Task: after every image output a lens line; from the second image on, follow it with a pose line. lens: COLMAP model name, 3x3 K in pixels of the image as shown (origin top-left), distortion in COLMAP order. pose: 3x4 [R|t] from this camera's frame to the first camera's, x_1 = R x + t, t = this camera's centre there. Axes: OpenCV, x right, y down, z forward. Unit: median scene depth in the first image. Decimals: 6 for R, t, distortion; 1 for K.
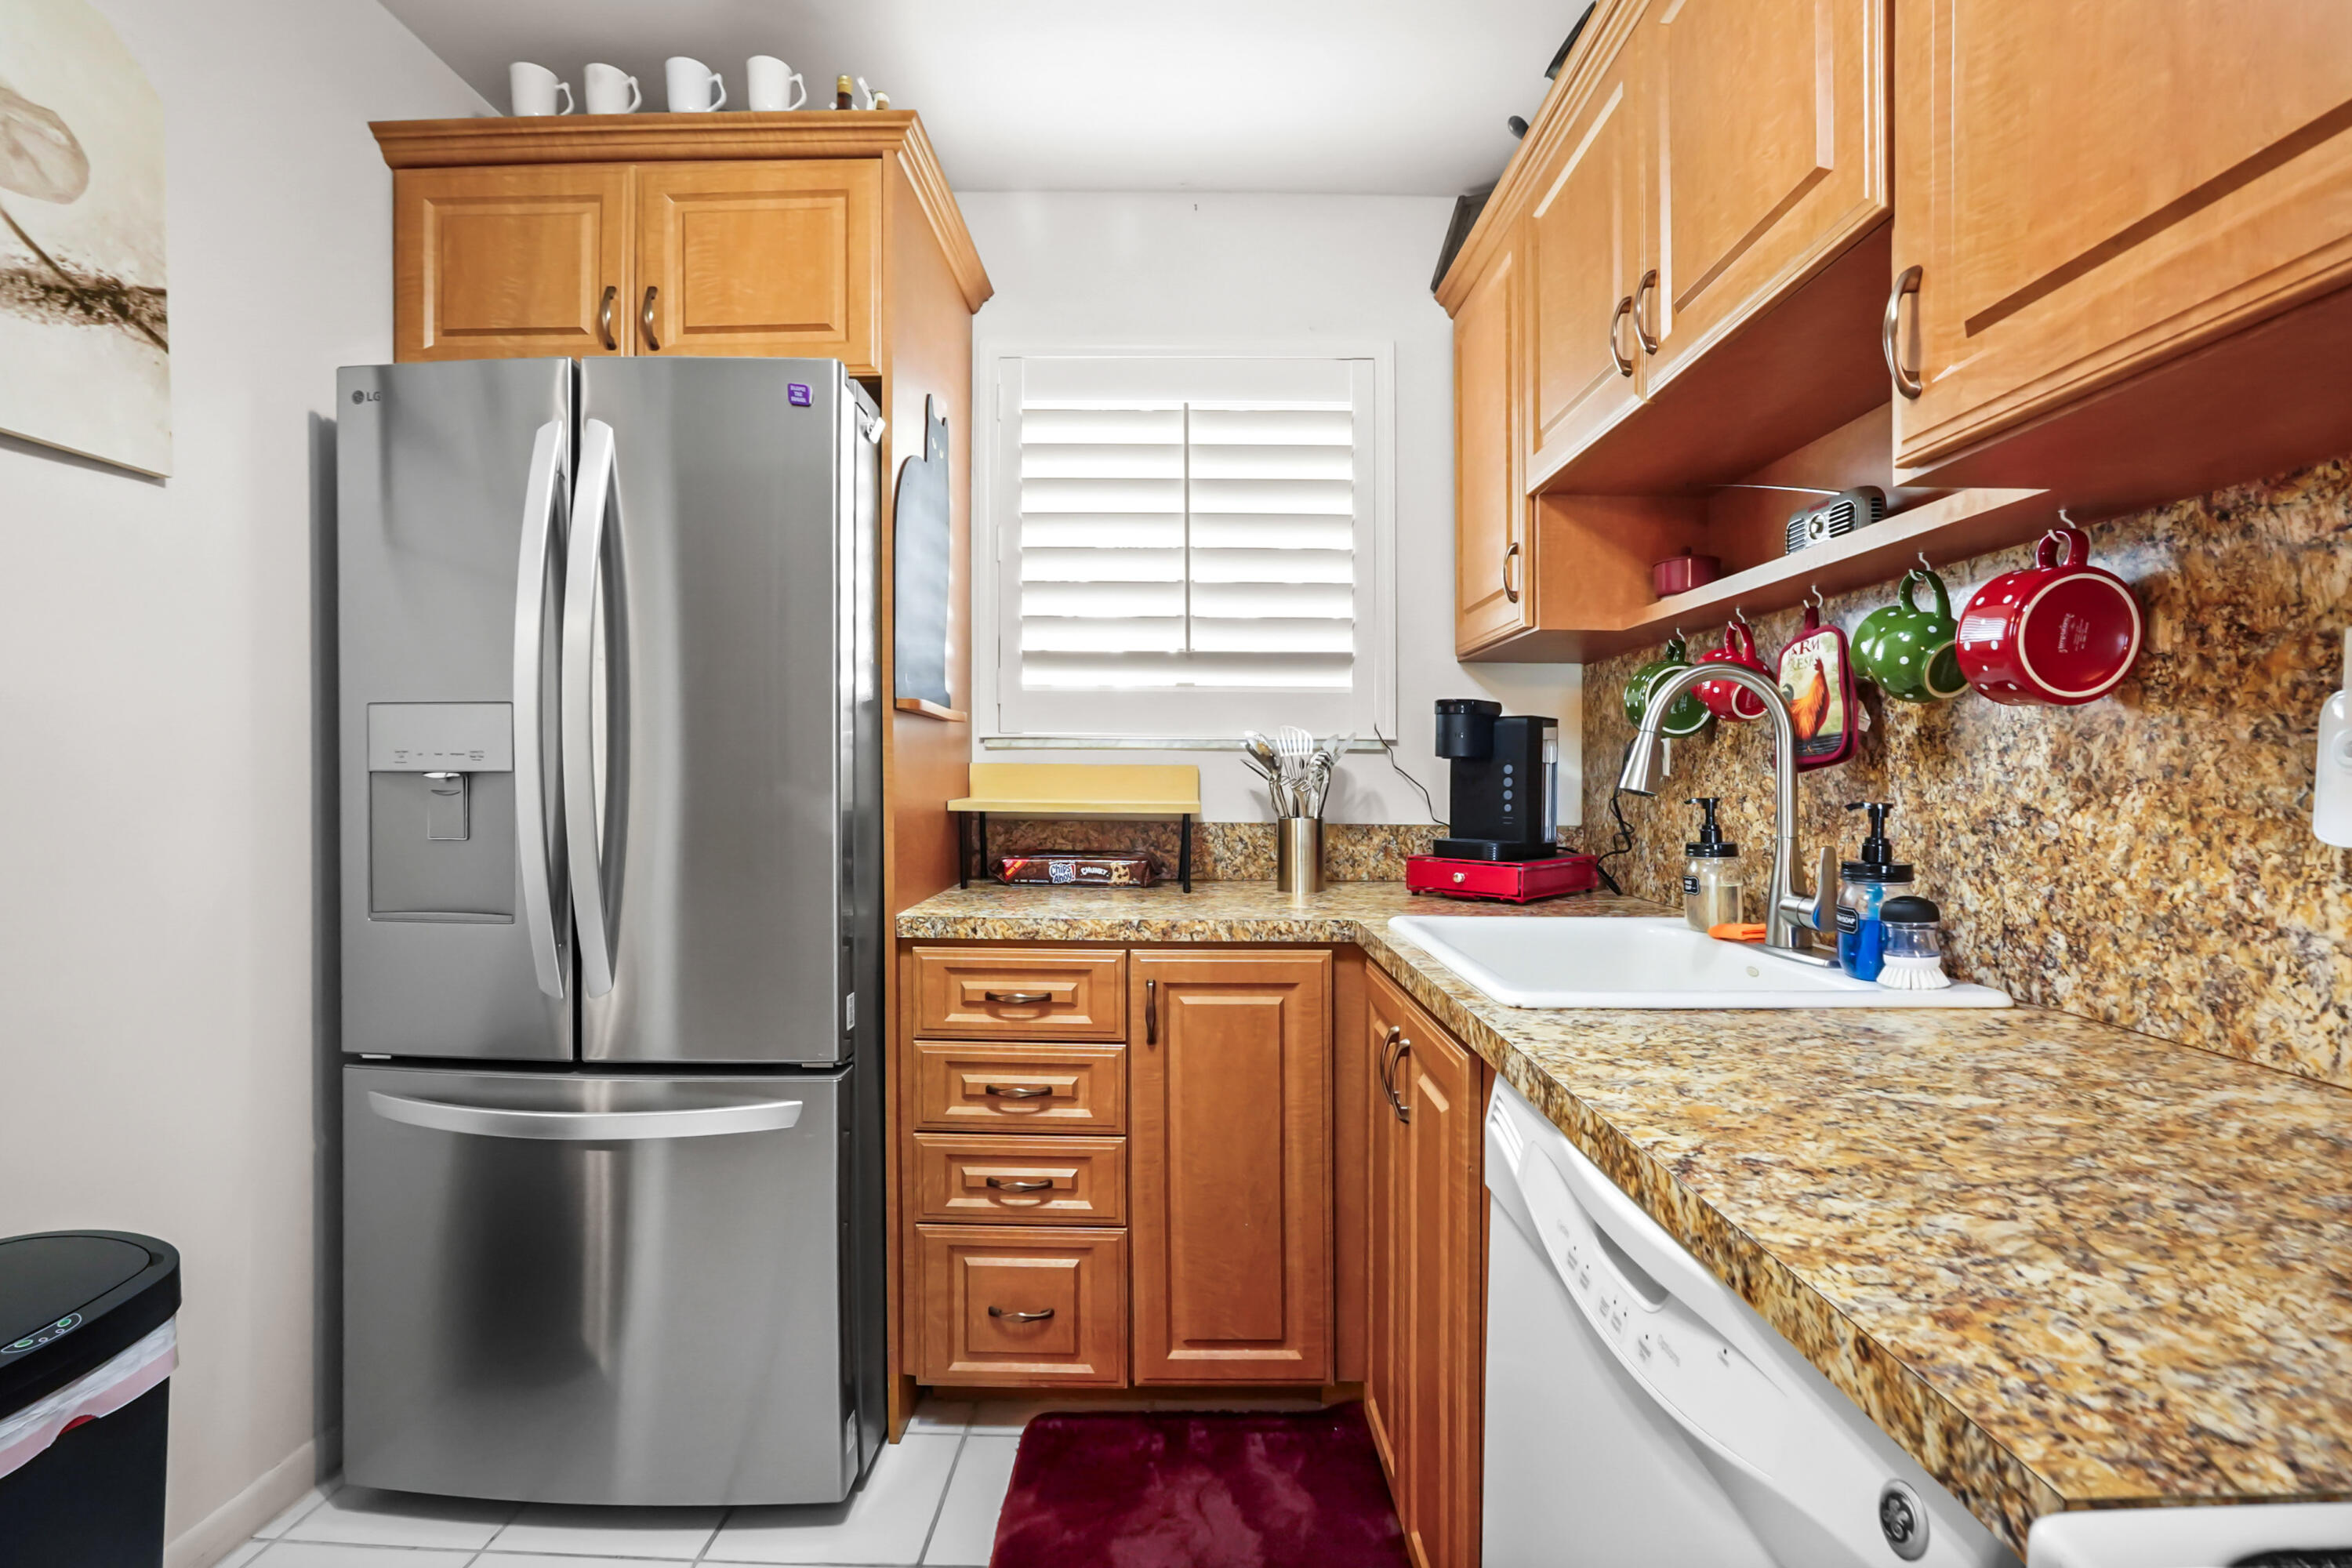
lens RADIAL K [[1028.7, 0, 1168.0], [0, 1028.7, 779.5], [0, 0, 1]] dist [-0.081099, 0.015820]
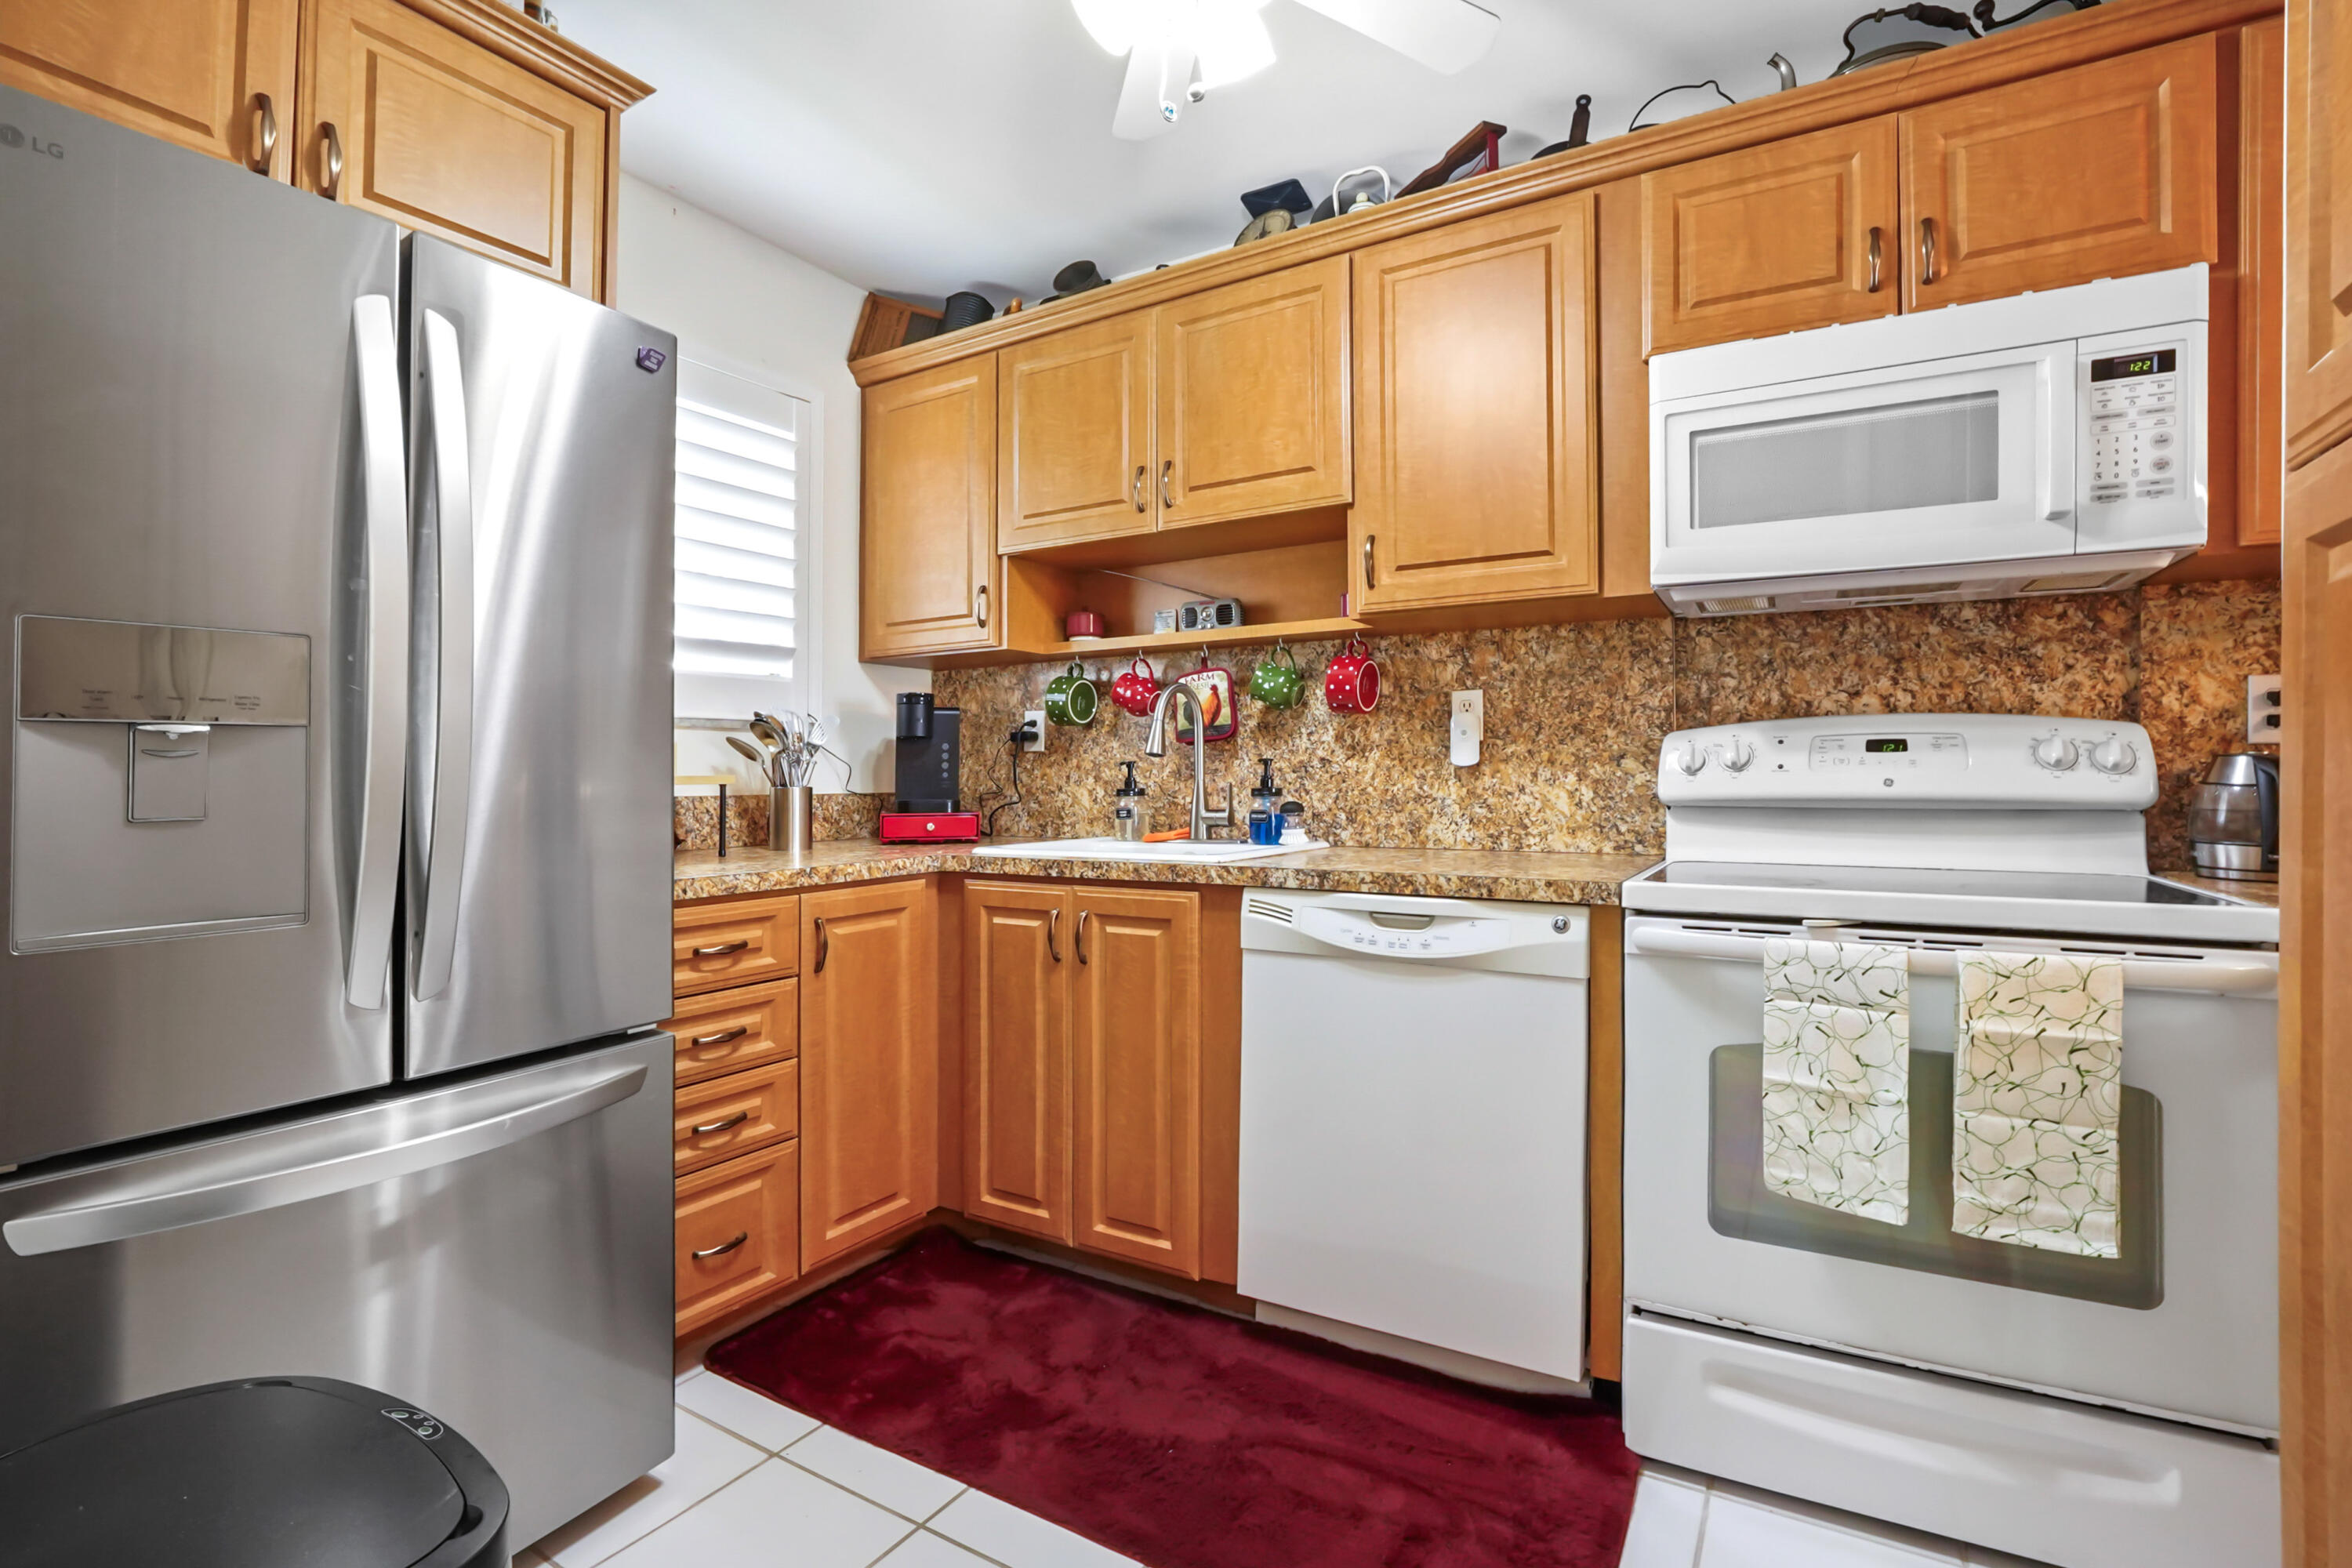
lens RADIAL K [[1028.7, 0, 1168.0], [0, 1028.7, 779.5], [0, 0, 1]] dist [-0.081099, 0.015820]
pose [[0.531713, -0.015760, 0.846778, -1.036660], [0.012917, 0.999861, 0.010498, 0.036462], [-0.846826, 0.005356, 0.531843, 0.036241]]
